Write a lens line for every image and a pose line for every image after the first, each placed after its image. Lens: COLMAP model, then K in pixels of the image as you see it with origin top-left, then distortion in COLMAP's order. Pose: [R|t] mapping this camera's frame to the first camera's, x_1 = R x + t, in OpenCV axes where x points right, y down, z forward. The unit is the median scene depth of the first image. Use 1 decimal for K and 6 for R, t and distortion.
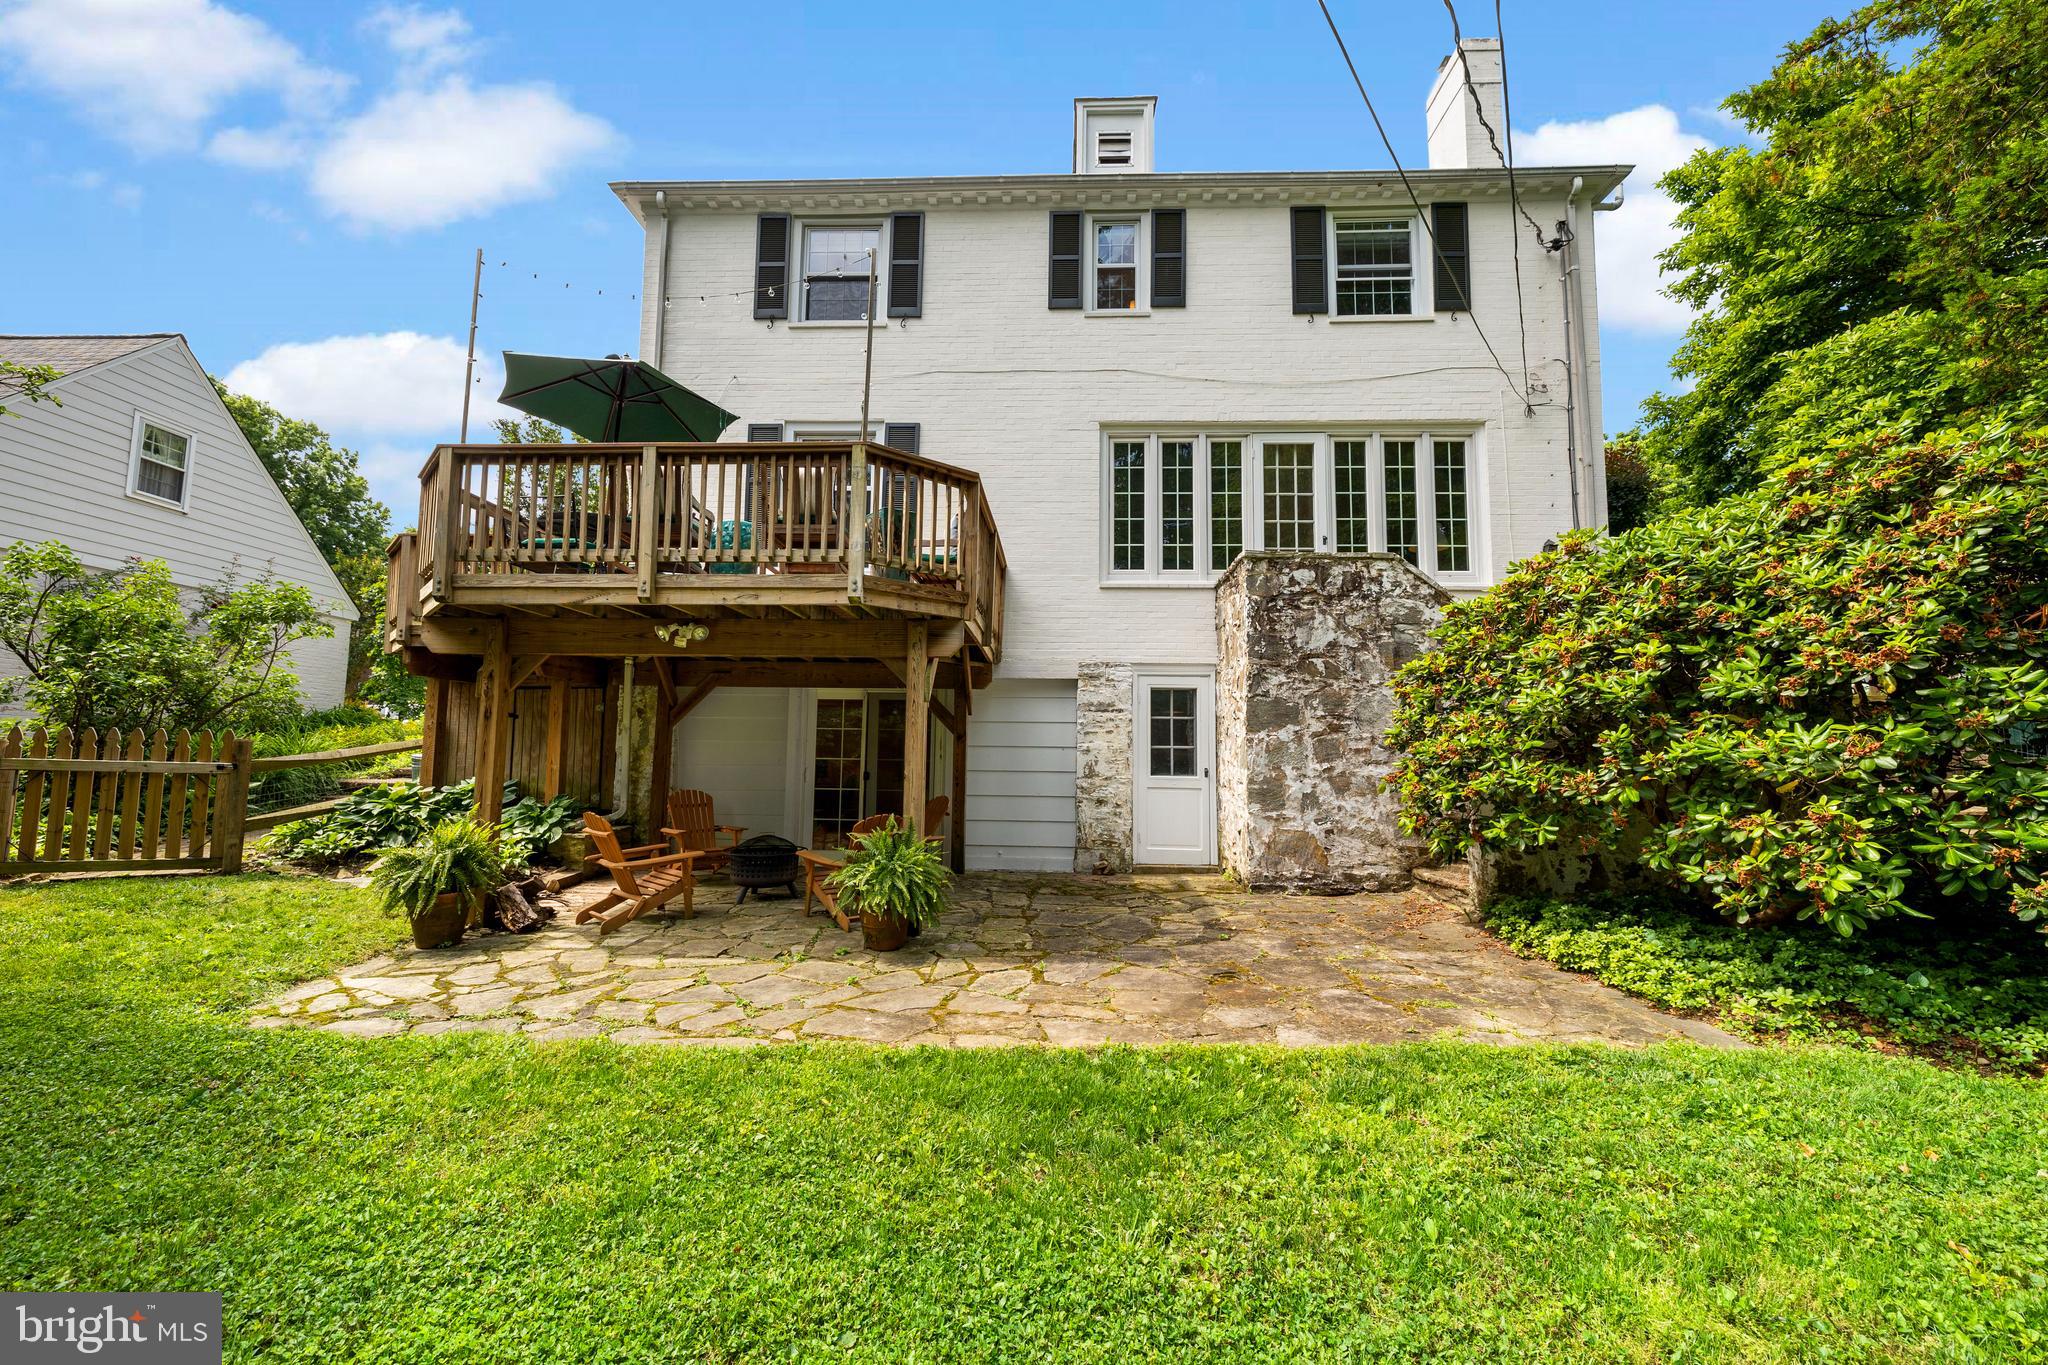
lens RADIAL K [[866.5, 0, 1016.5], [0, 866.5, 675.6], [0, 0, 1]] dist [0.001990, 0.000140]
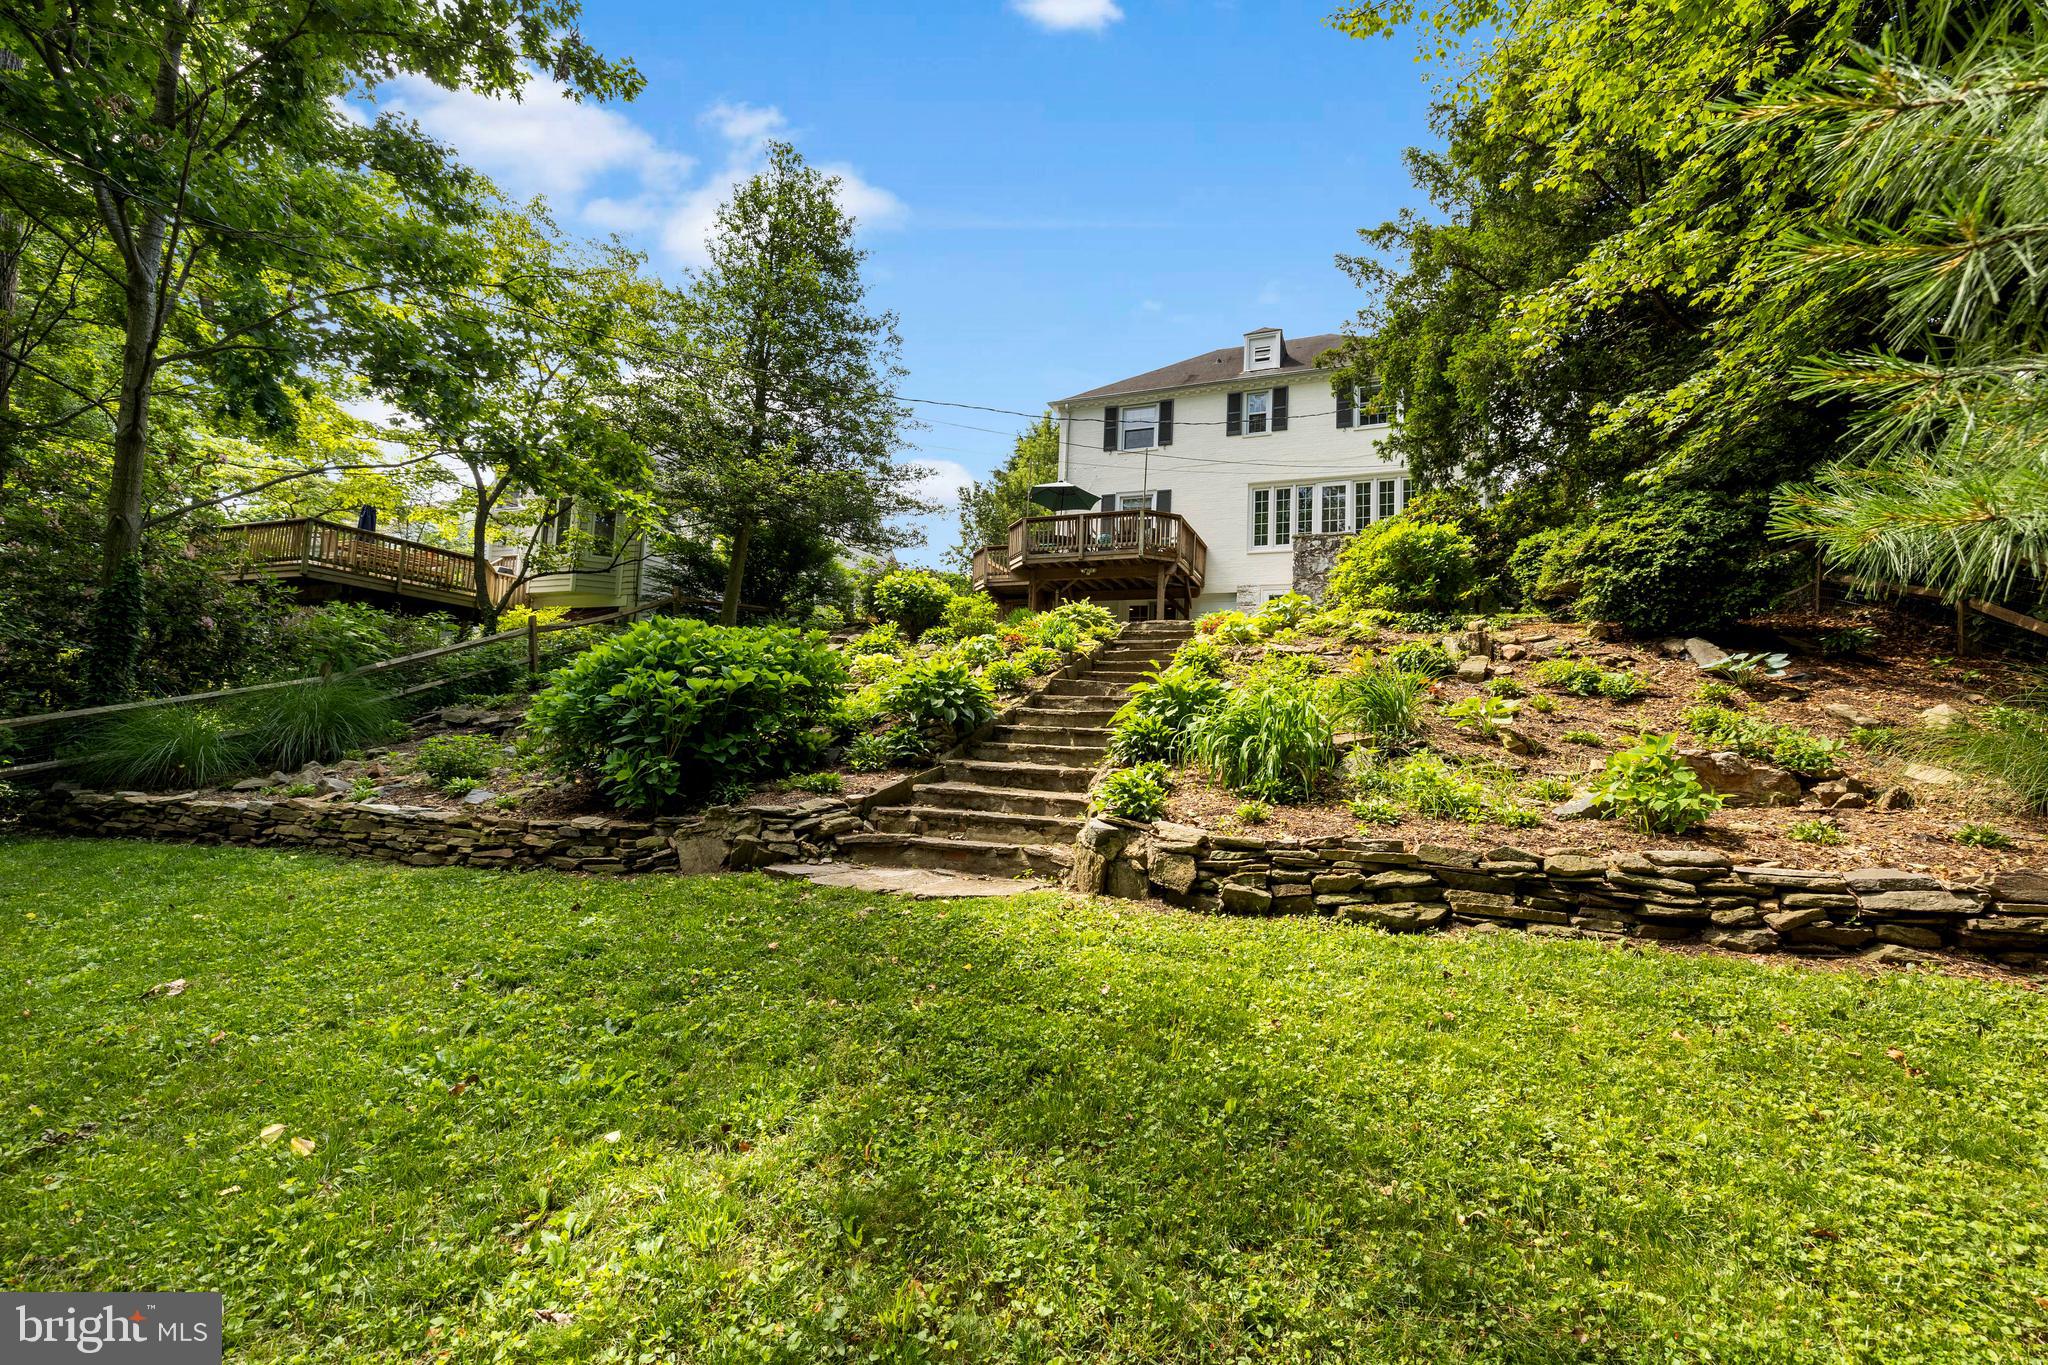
lens RADIAL K [[860.8, 0, 1017.5], [0, 860.8, 675.1], [0, 0, 1]] dist [0.001573, 0.000340]
pose [[0.936922, -0.004633, -0.349509, 0.335026], [0.002170, 0.999970, -0.007436, 0.249469], [0.349533, 0.006208, 0.936904, -1.441366]]
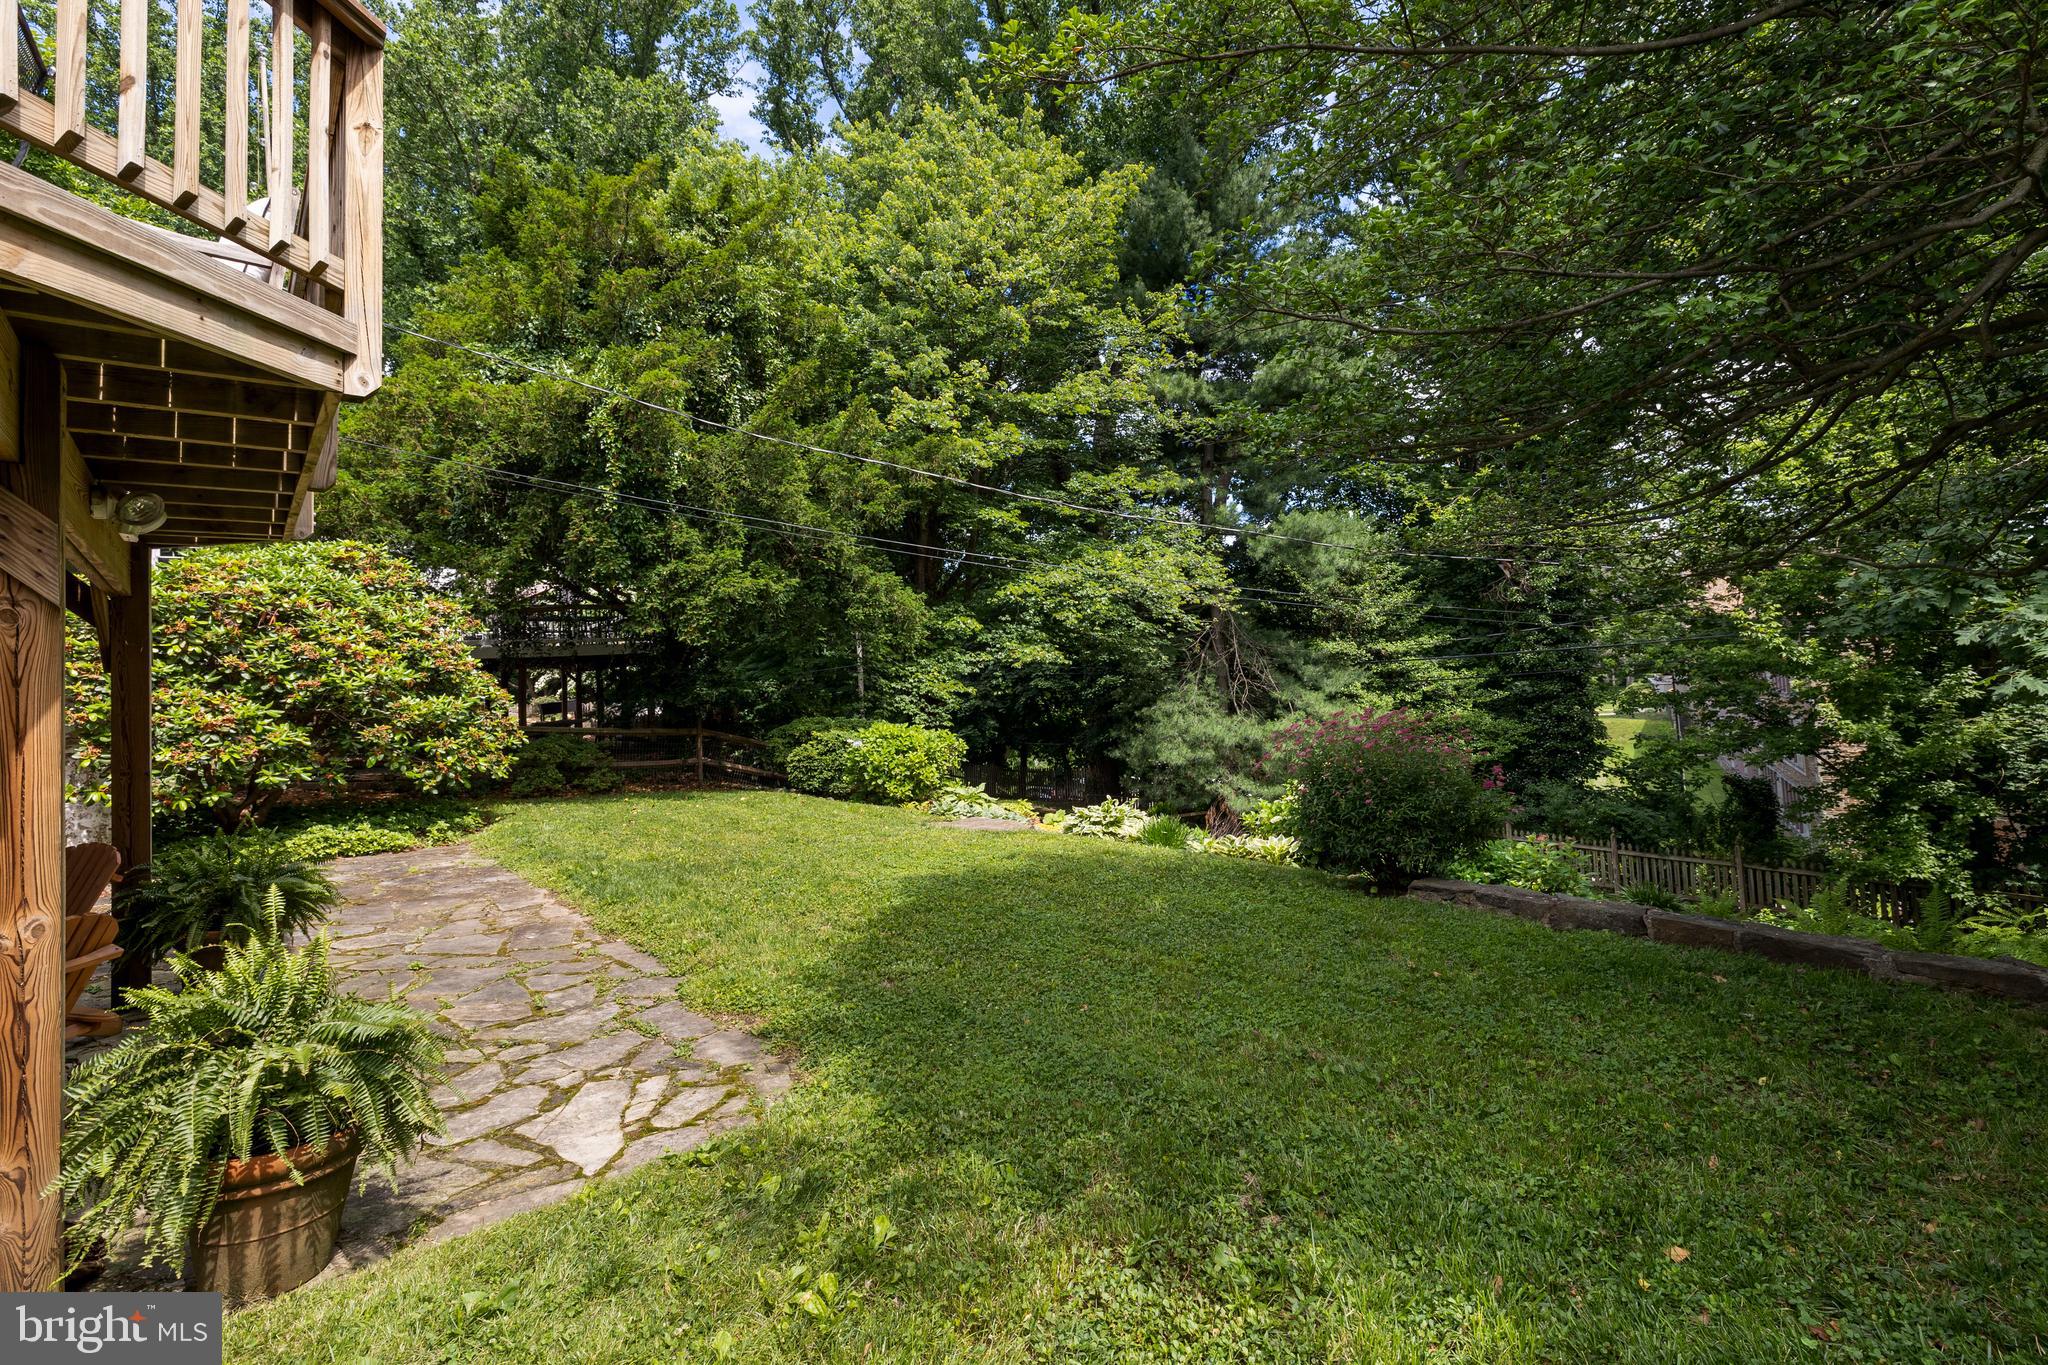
lens RADIAL K [[921.5, 0, 1039.3], [0, 921.5, 643.0], [0, 0, 1]] dist [0.001128, 0.000241]
pose [[-0.686187, 0.044777, 0.726046, -0.771025], [-0.026659, 0.995885, -0.086615, 0.038207], [-0.726937, -0.078790, -0.682170, 0.669402]]
